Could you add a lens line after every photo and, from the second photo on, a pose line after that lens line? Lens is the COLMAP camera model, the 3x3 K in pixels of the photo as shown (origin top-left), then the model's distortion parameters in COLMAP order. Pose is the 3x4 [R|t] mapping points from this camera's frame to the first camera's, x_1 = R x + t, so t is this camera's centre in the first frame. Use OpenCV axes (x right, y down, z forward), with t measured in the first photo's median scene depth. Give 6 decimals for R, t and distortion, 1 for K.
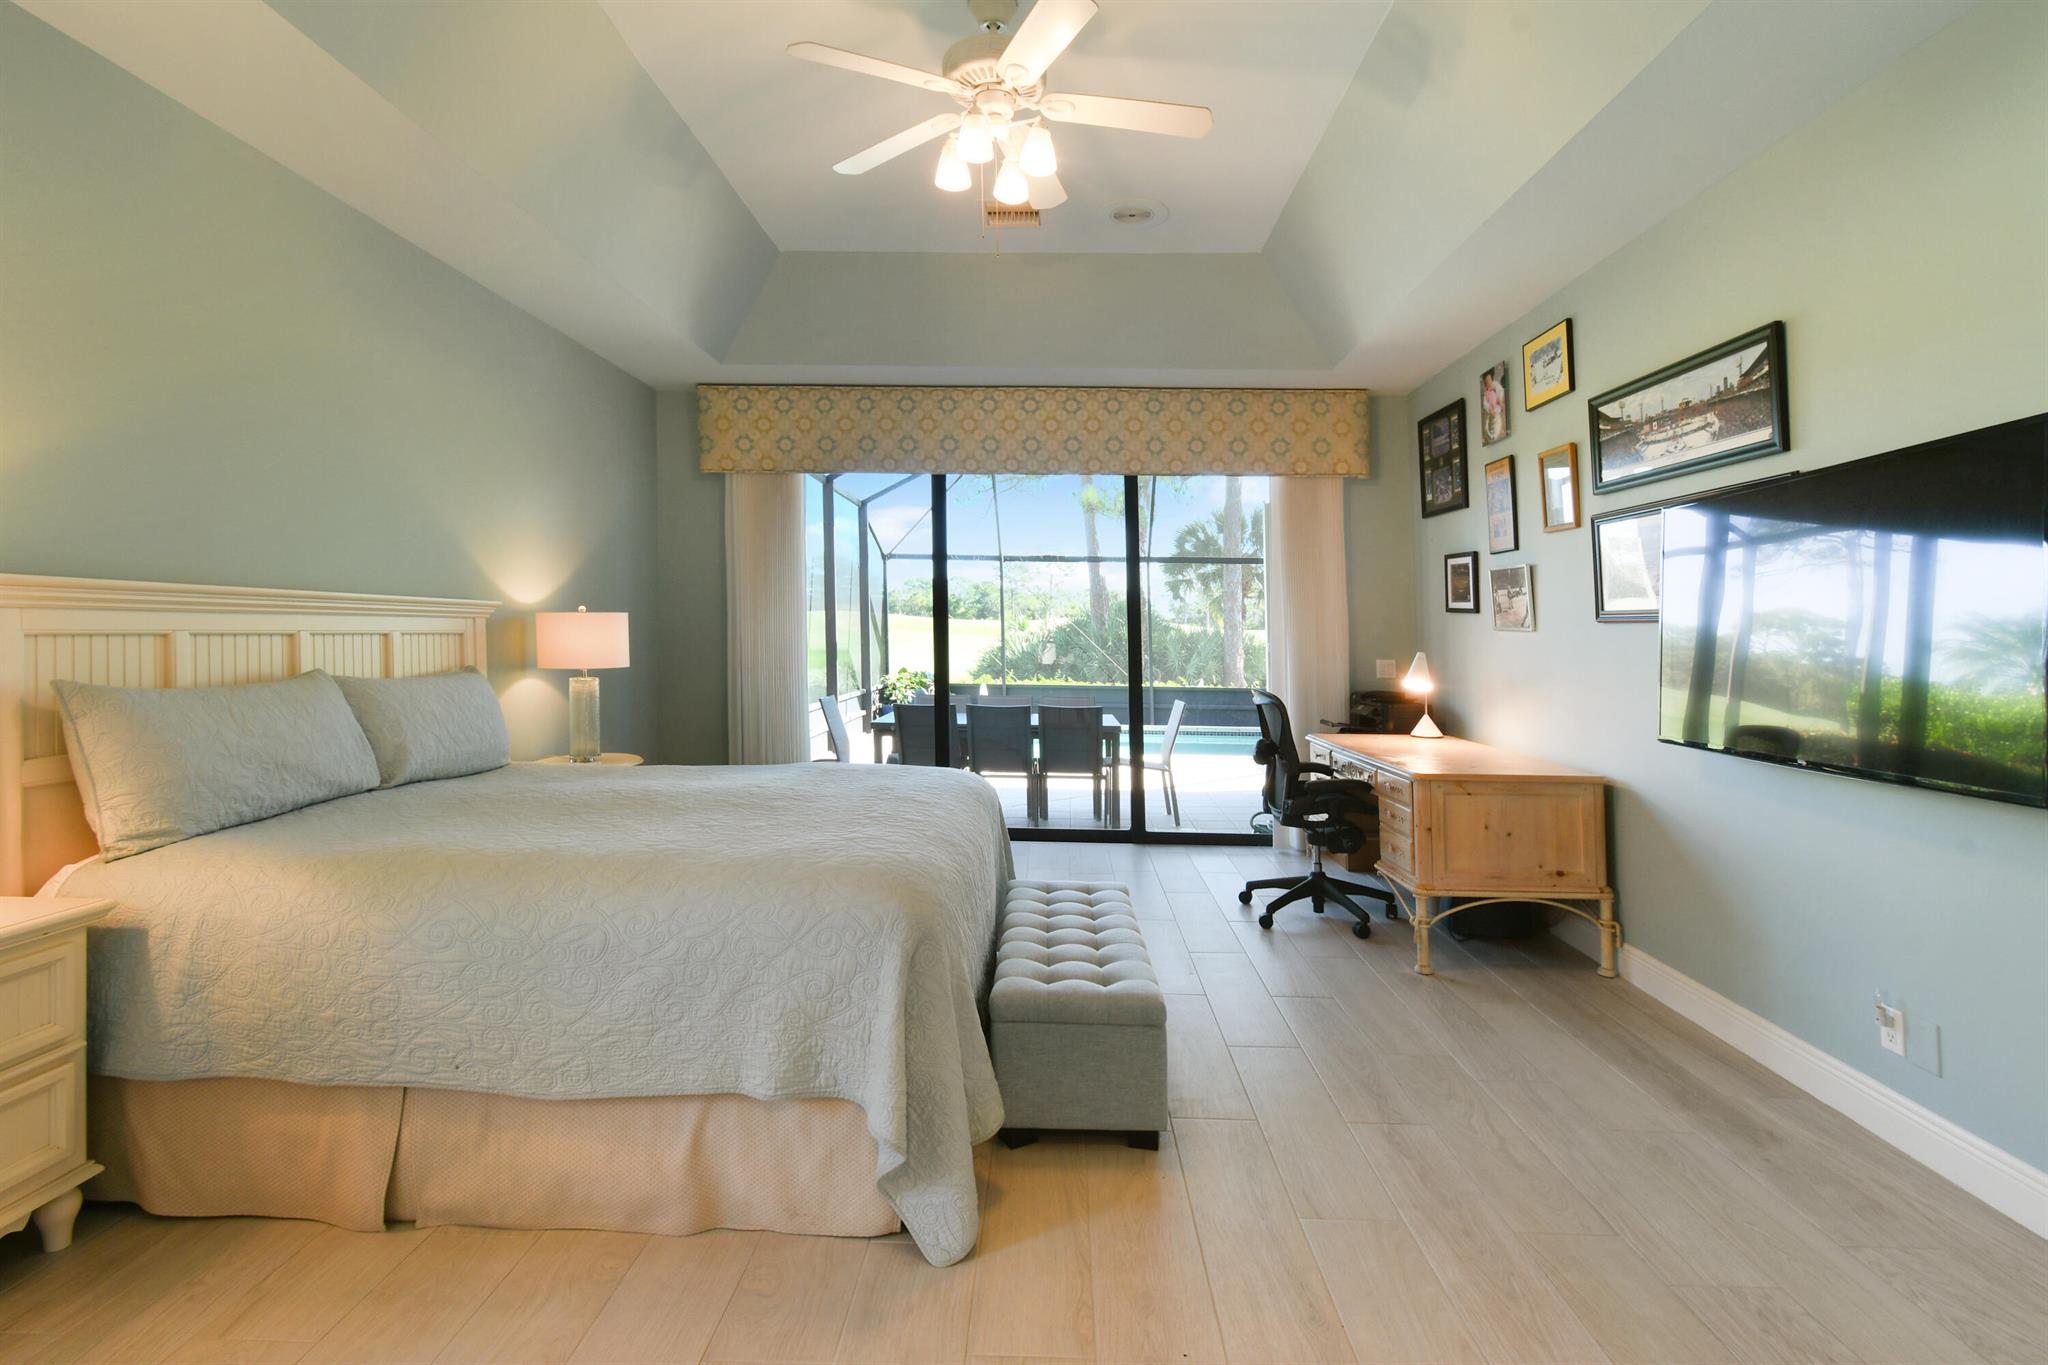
lens RADIAL K [[1000.8, 0, 1015.5], [0, 1000.8, 615.0], [0, 0, 1]] dist [0.027921, 0.000369]
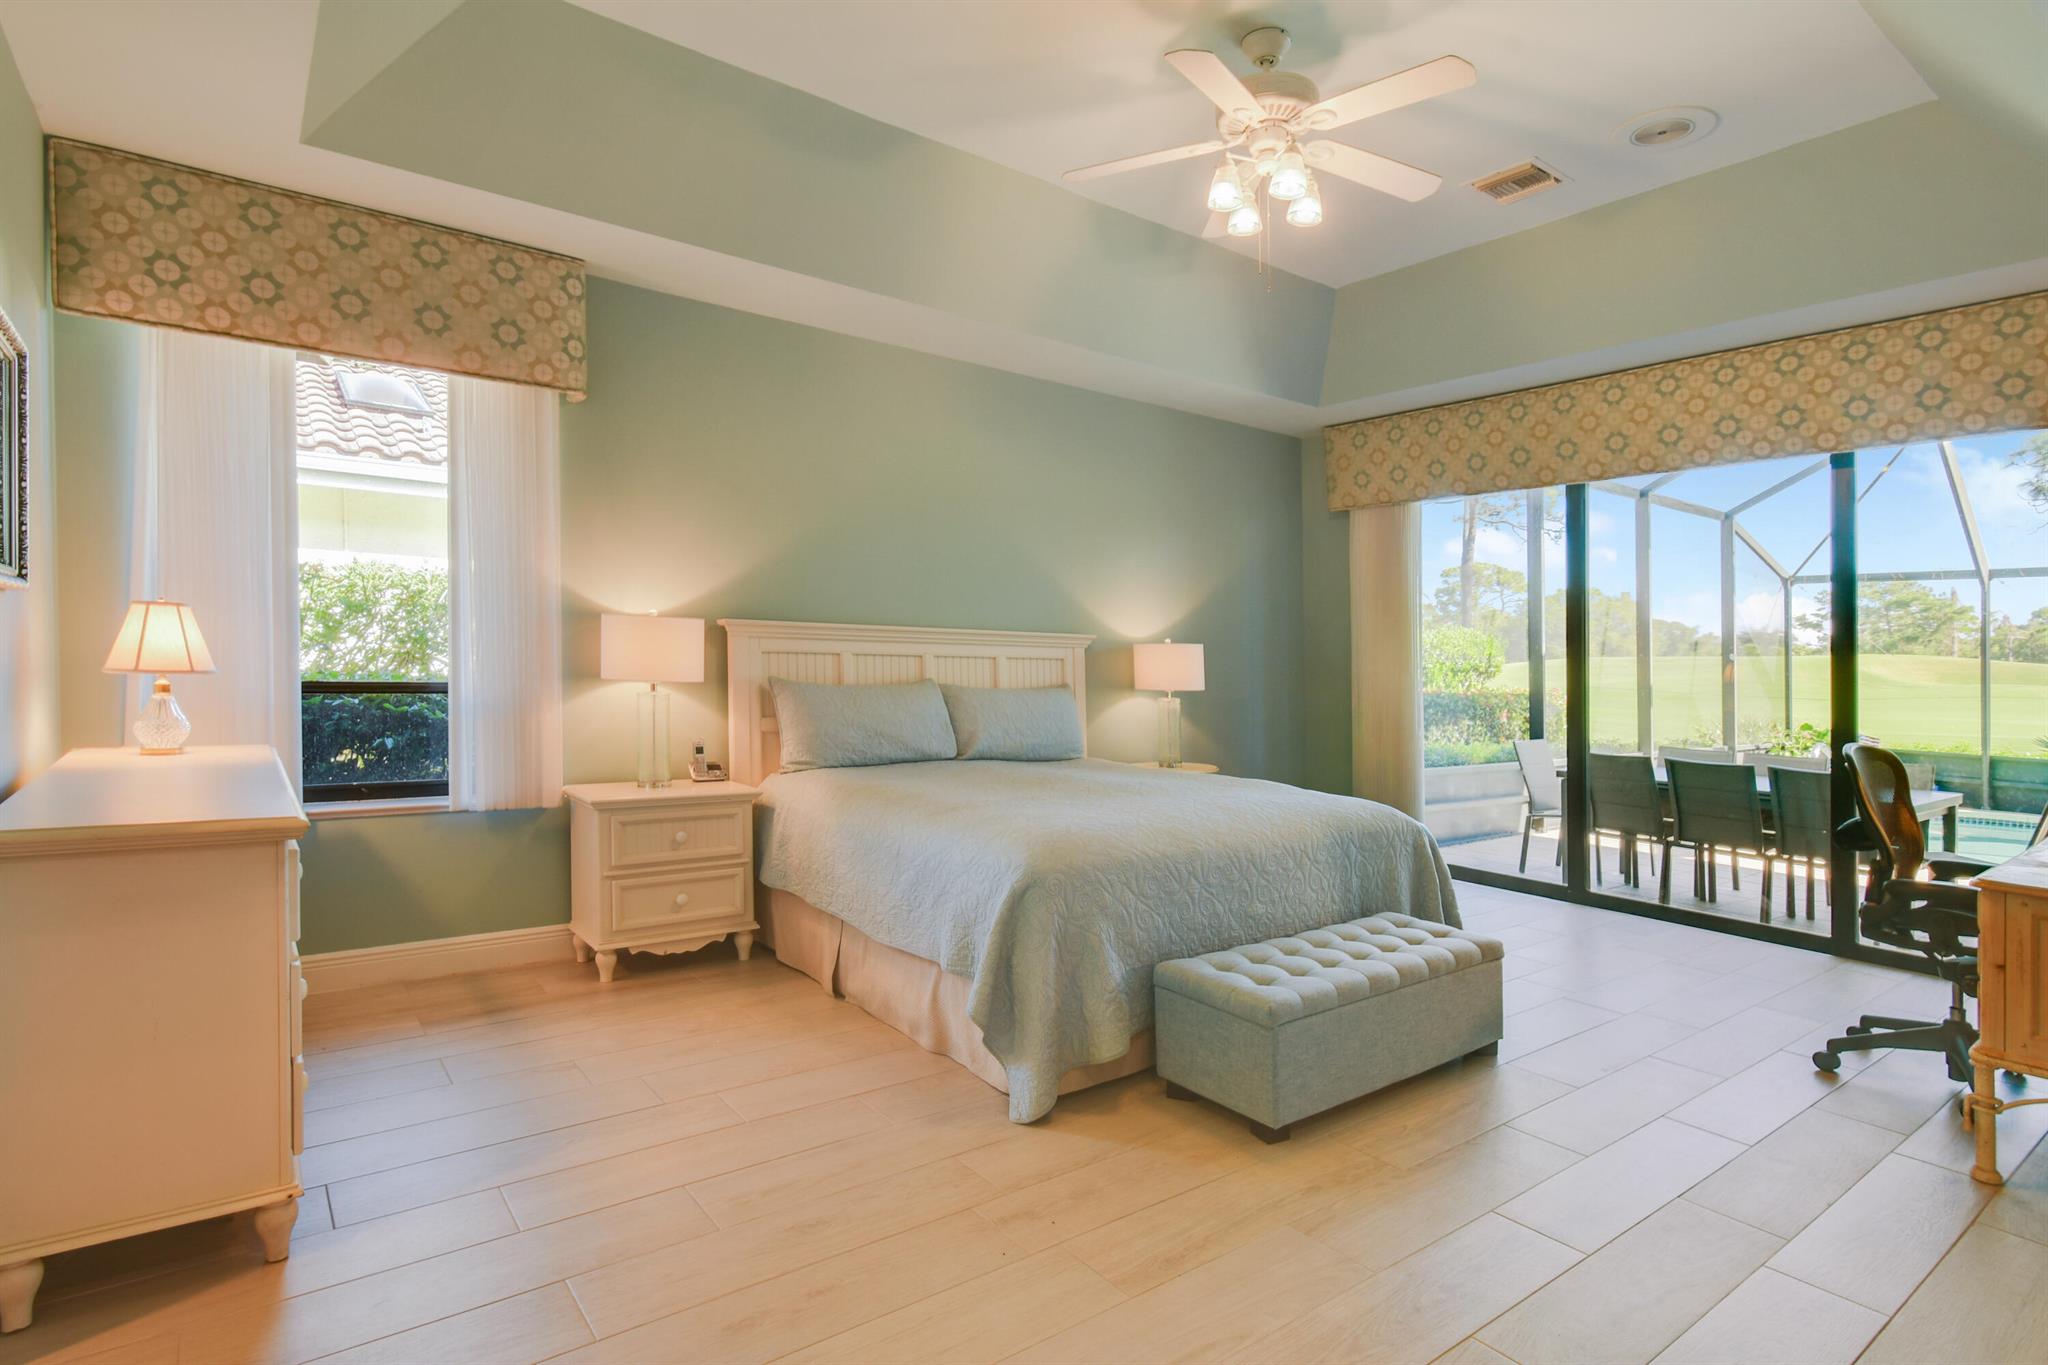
lens RADIAL K [[1056.2, 0, 1024.0], [0, 1056.2, 682.5], [0, 0, 1]] dist [0.180764, -0.000060]
pose [[0.649800, 0.033801, -0.759353, 0.543415], [-0.008816, 0.999279, 0.036938, -0.002668], [0.760054, -0.017308, 0.649630, 0.034905]]
